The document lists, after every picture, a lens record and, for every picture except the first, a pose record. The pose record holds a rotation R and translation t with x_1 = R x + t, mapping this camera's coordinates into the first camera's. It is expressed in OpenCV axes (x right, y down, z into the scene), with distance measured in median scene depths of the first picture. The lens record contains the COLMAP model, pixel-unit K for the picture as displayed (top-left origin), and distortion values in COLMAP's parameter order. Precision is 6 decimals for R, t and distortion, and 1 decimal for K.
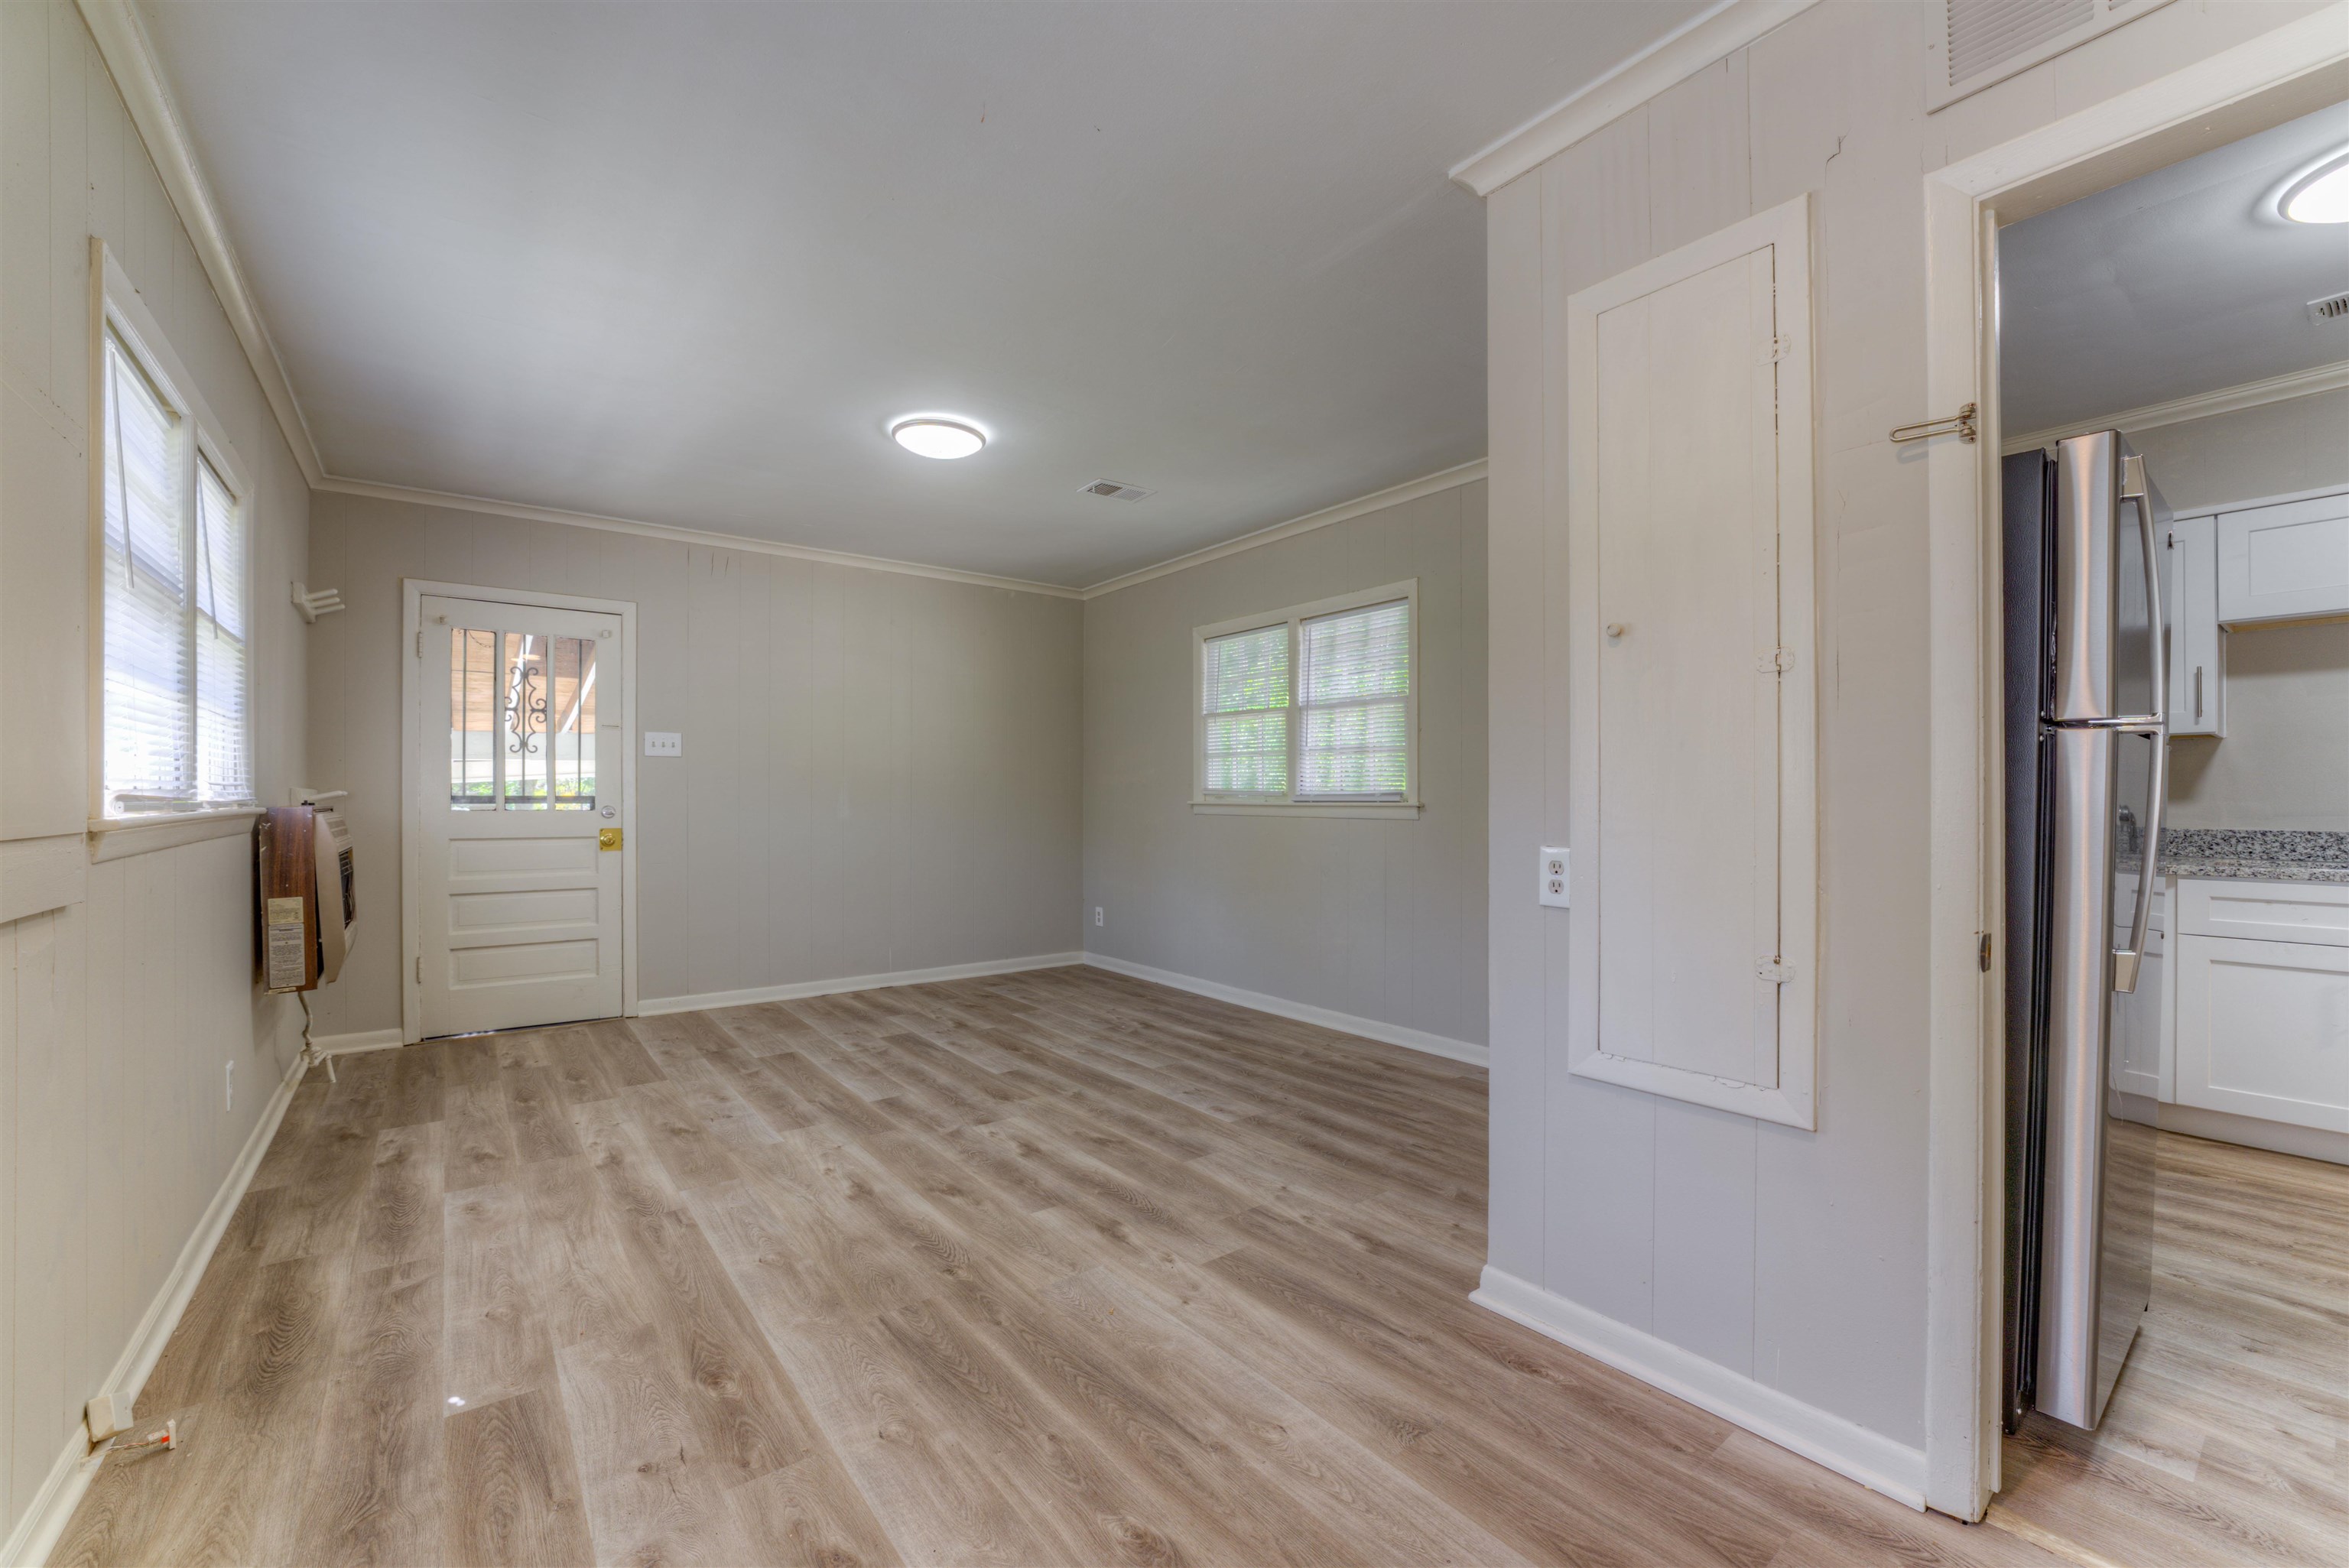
lens RADIAL K [[934.6, 0, 1143.1], [0, 934.6, 795.1], [0, 0, 1]] dist [-0.014737, -0.000027]
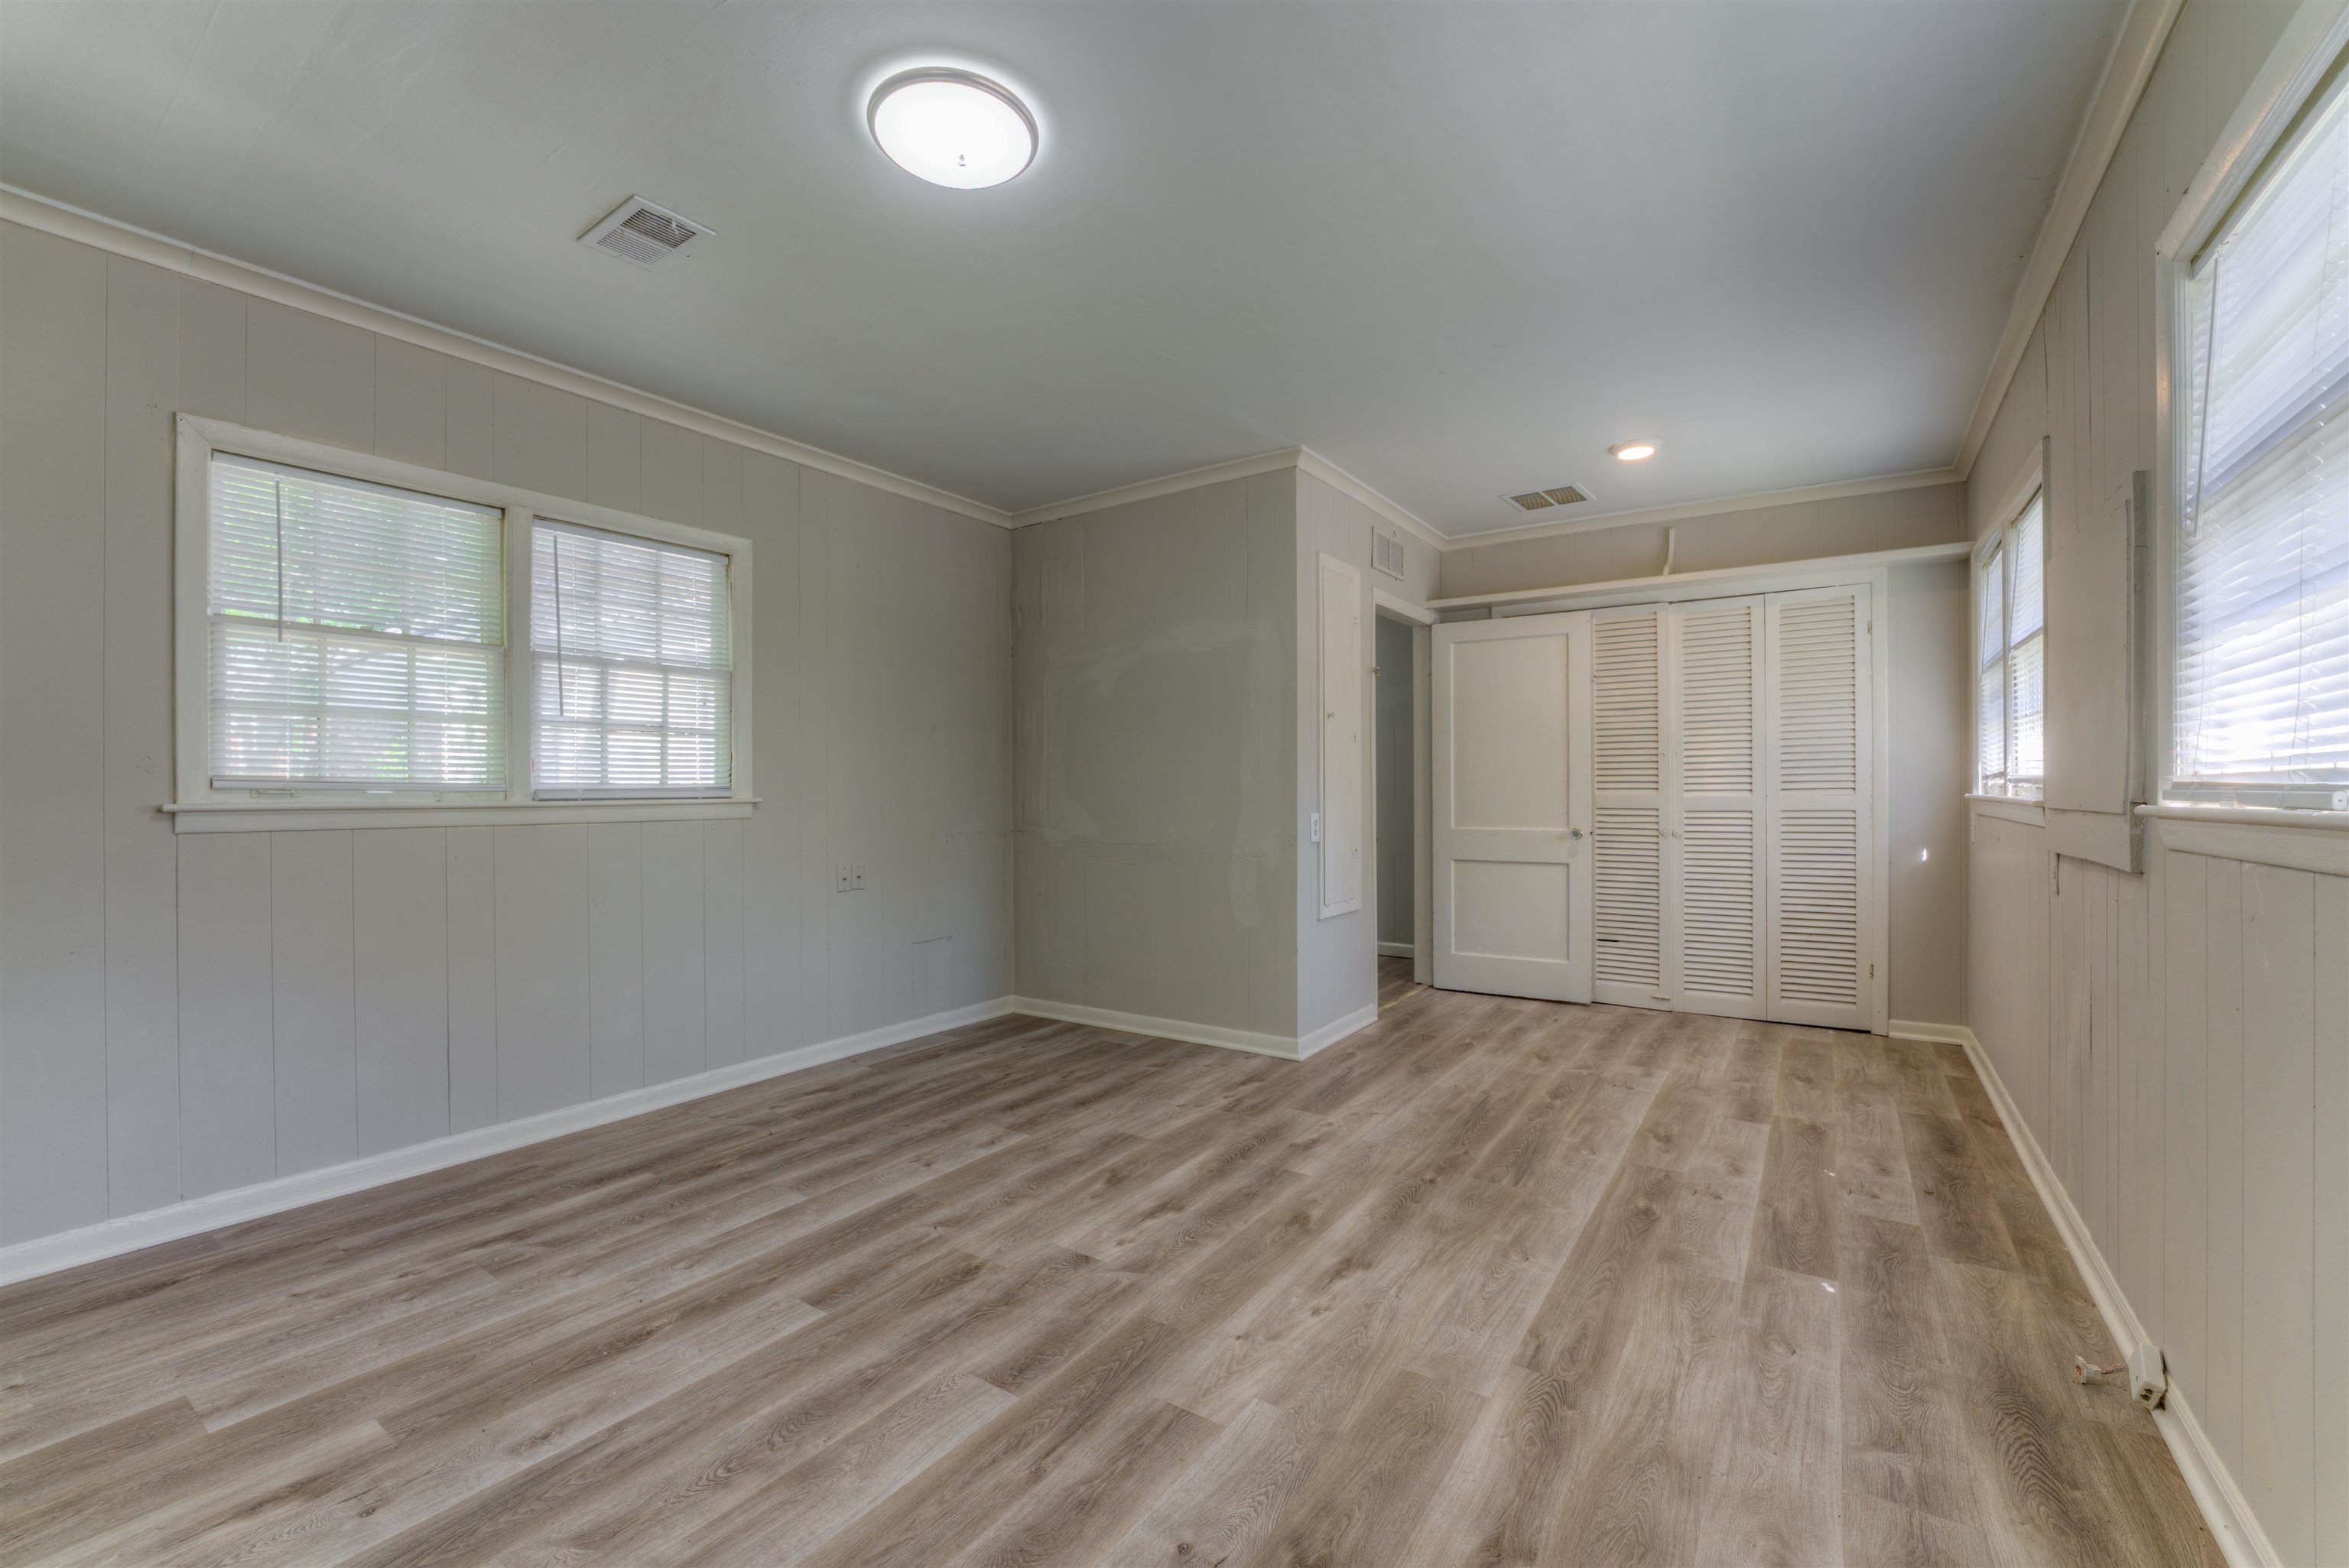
lens RADIAL K [[985.4, 0, 1165.7], [0, 985.4, 794.5], [0, 0, 1]] dist [-0.014014, -0.000371]
pose [[-0.327537, -0.002010, 0.944836, -0.916177], [0.002439, 0.999993, 0.002973, 0.003558], [-0.944835, 0.003278, -0.327530, 1.229246]]
